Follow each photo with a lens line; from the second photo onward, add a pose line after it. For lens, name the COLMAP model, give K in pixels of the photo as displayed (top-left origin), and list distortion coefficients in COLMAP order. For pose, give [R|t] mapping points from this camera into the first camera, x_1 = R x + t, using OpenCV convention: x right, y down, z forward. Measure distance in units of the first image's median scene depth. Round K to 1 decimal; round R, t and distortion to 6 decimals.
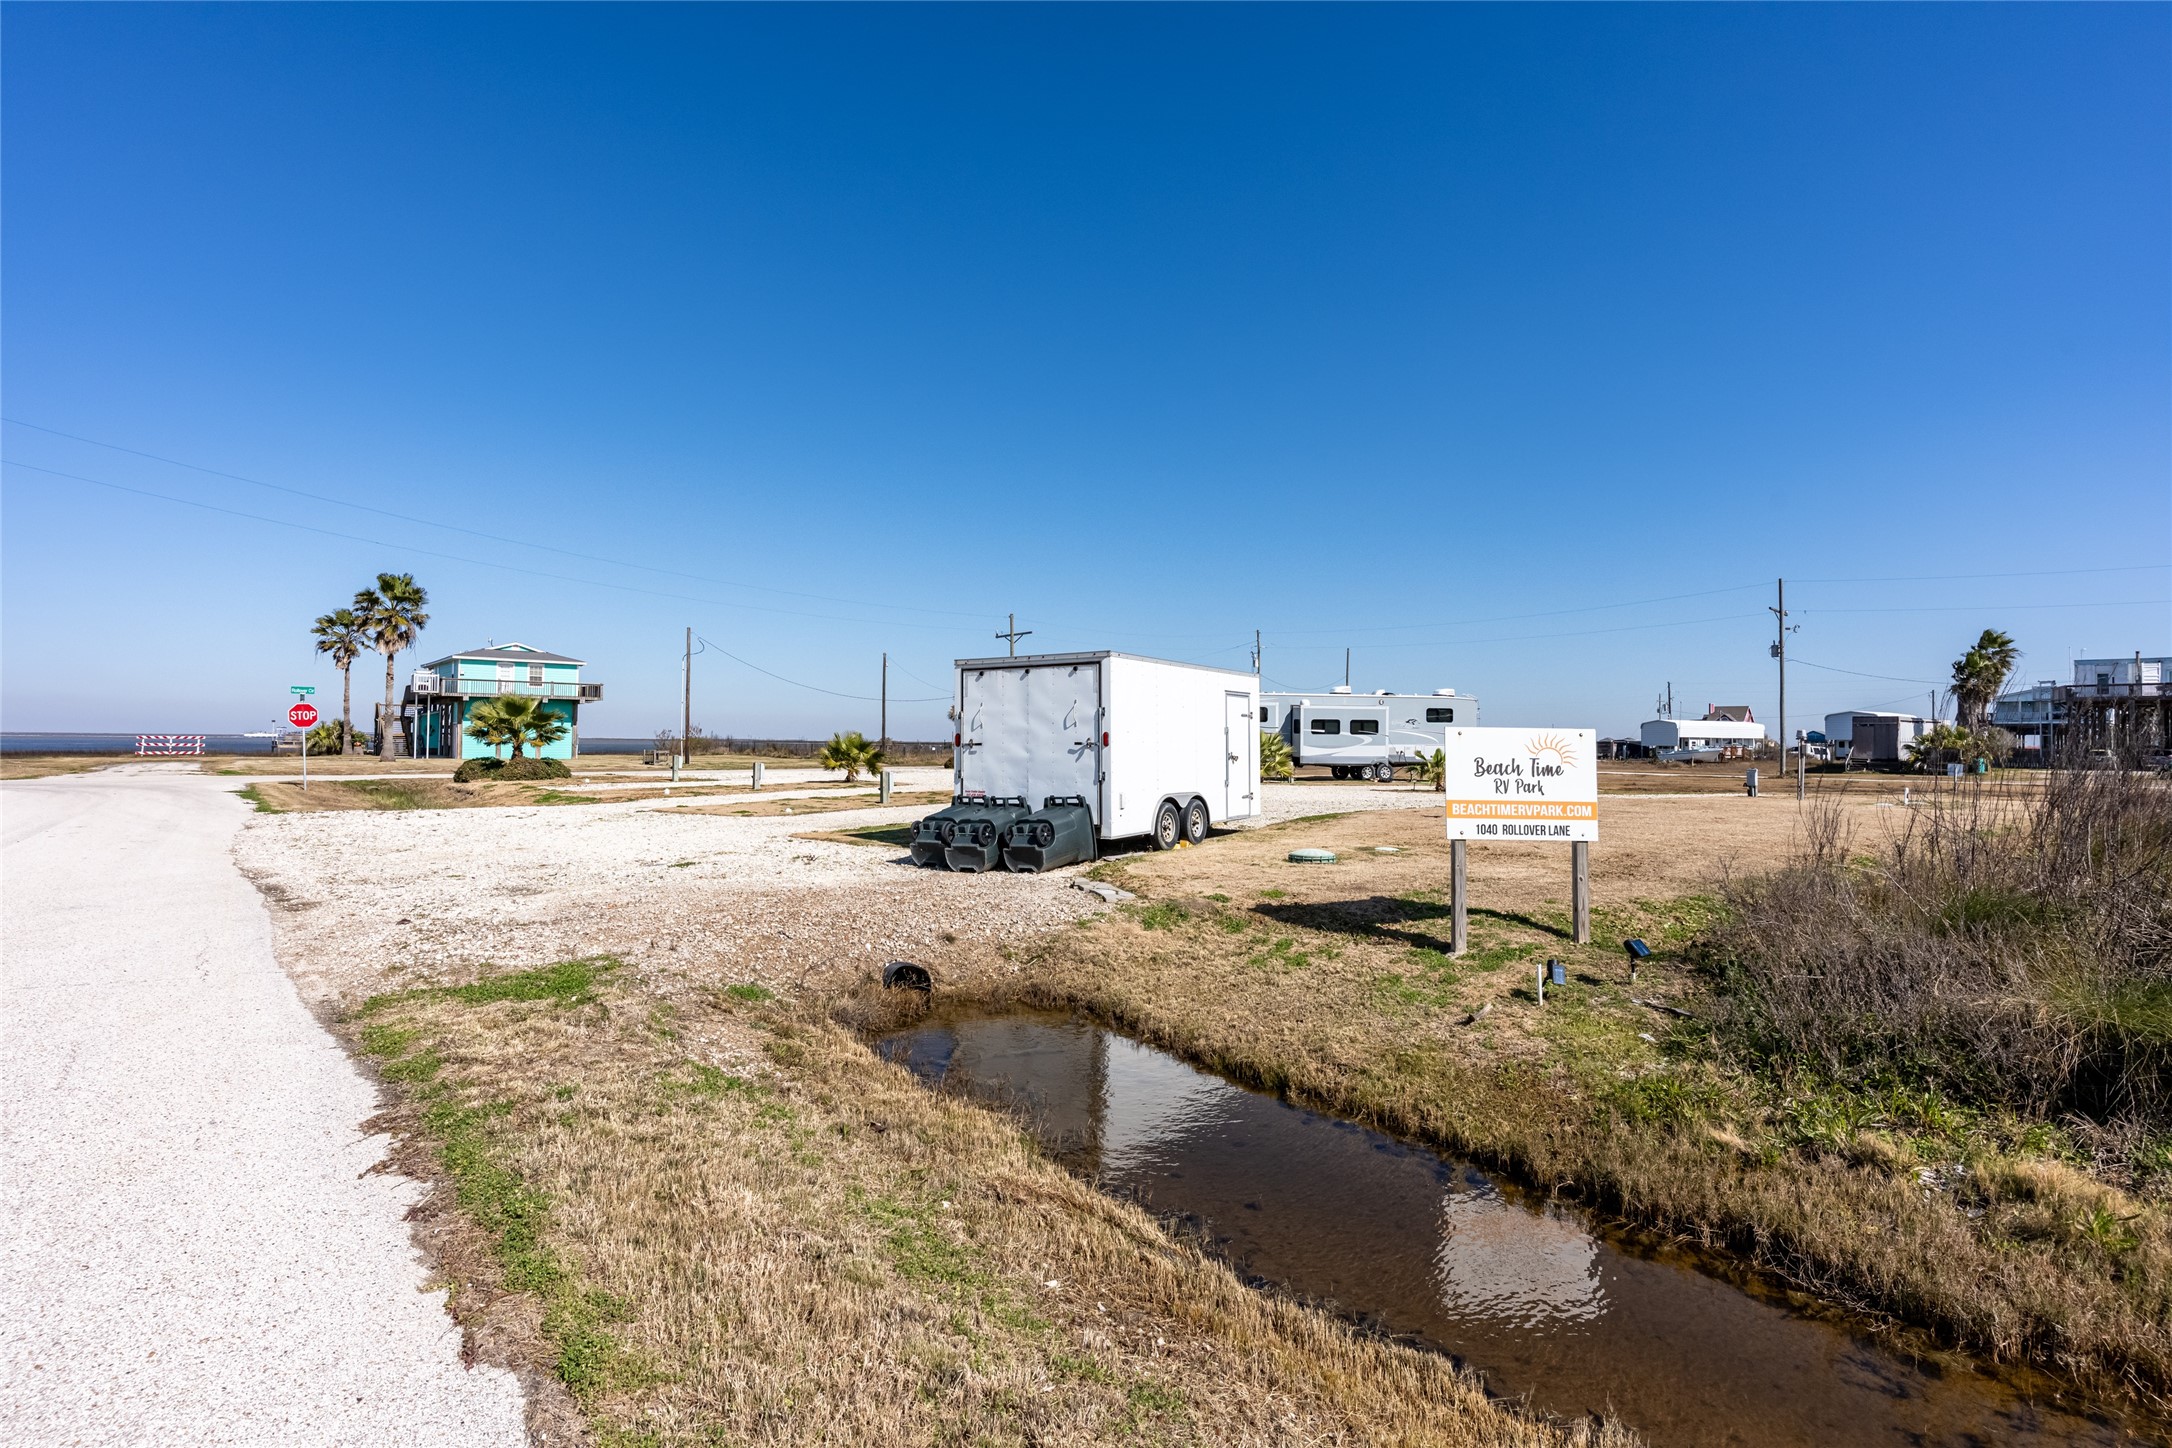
lens RADIAL K [[1032.7, 0, 1105.7], [0, 1032.7, 710.5], [0, 0, 1]] dist [-0.007048, 0.001702]
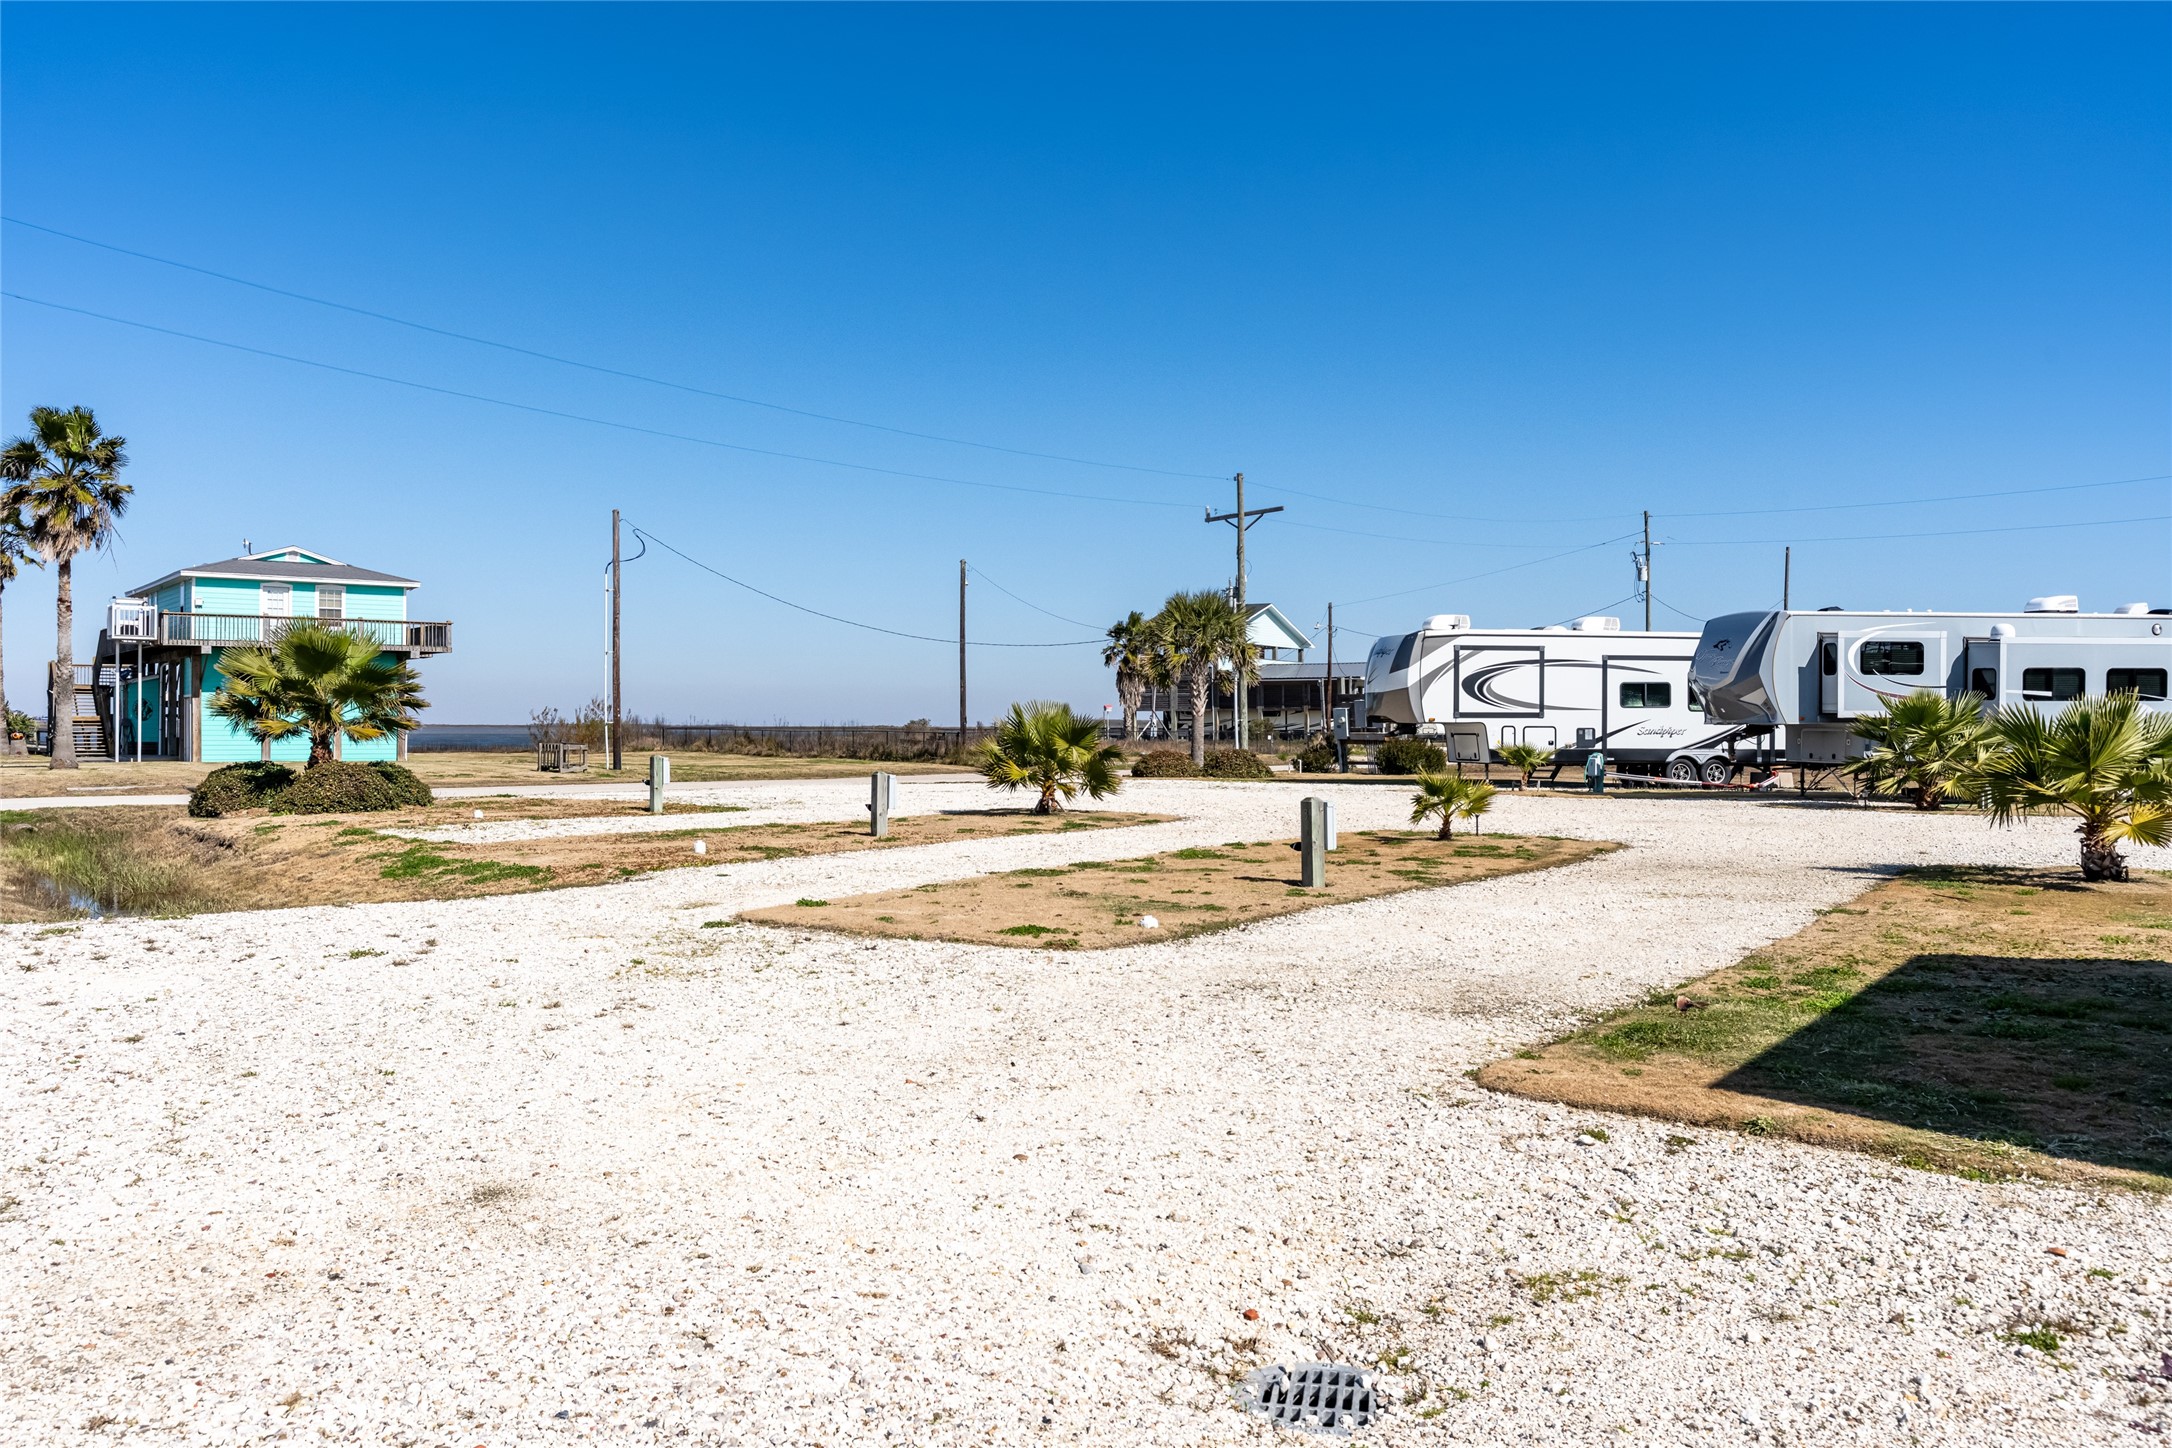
lens RADIAL K [[1678.9, 0, 1096.6], [0, 1678.9, 711.7], [0, 0, 1]] dist [0.015050, 0.009945]
pose [[0.997619, -0.007289, -0.068581, -0.103645], [0.008872, 0.999701, 0.022797, 0.005032], [0.068394, -0.023351, 0.997385, 0.162333]]
